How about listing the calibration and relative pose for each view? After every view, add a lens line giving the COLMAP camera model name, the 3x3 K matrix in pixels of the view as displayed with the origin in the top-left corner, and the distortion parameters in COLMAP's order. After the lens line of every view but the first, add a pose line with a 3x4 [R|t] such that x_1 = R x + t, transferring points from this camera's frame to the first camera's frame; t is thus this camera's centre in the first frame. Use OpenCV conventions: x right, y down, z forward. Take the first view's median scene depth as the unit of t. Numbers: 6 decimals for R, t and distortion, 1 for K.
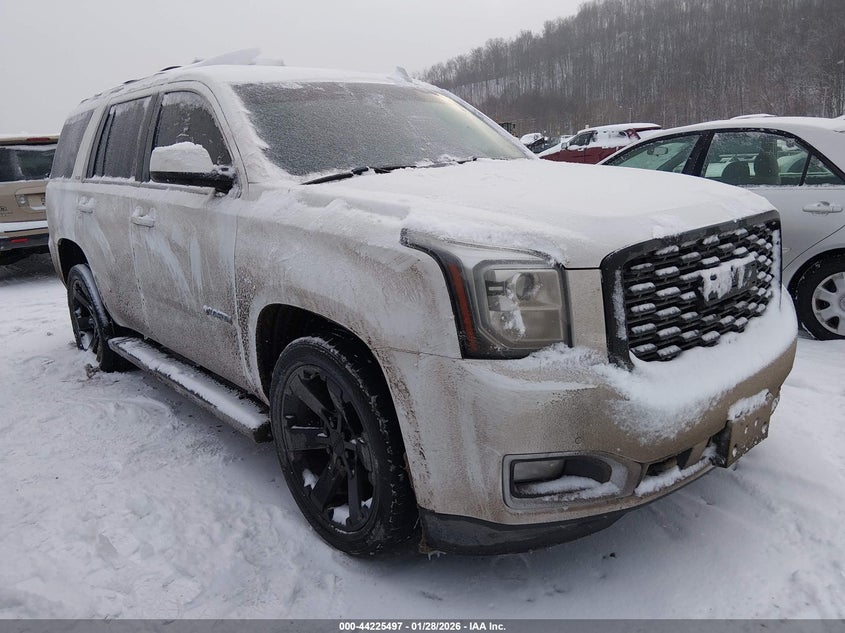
lens RADIAL K [[667.5, 0, 422.5], [0, 667.5, 316.5], [0, 0, 1]] dist [0.053031, -0.000585]
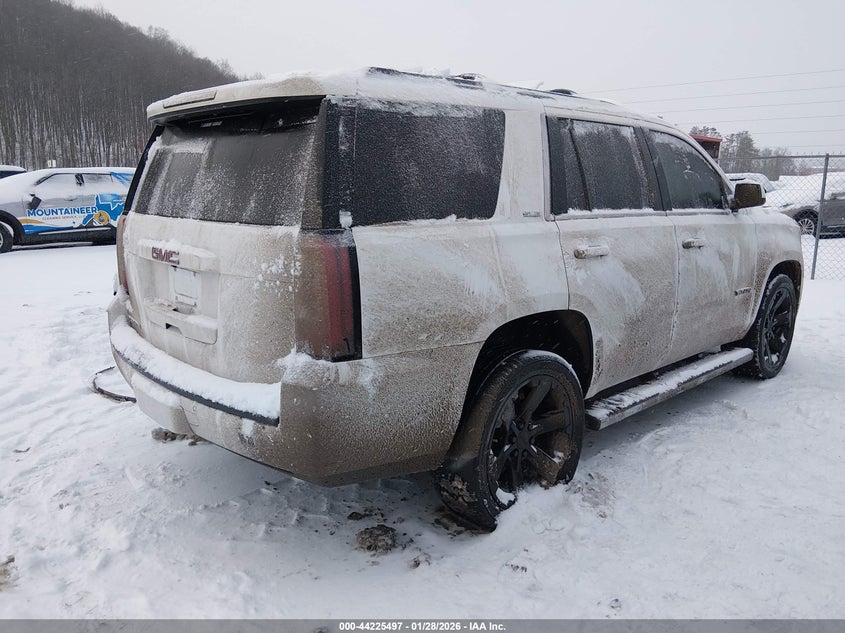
lens RADIAL K [[667.5, 0, 422.5], [0, 667.5, 316.5], [0, 0, 1]] dist [0.053031, -0.000585]
pose [[-0.094216, -0.142215, 0.985342, -1.530379], [0.243242, 0.956459, 0.161305, -0.324394], [-0.965379, 0.254874, -0.055521, 1.568030]]
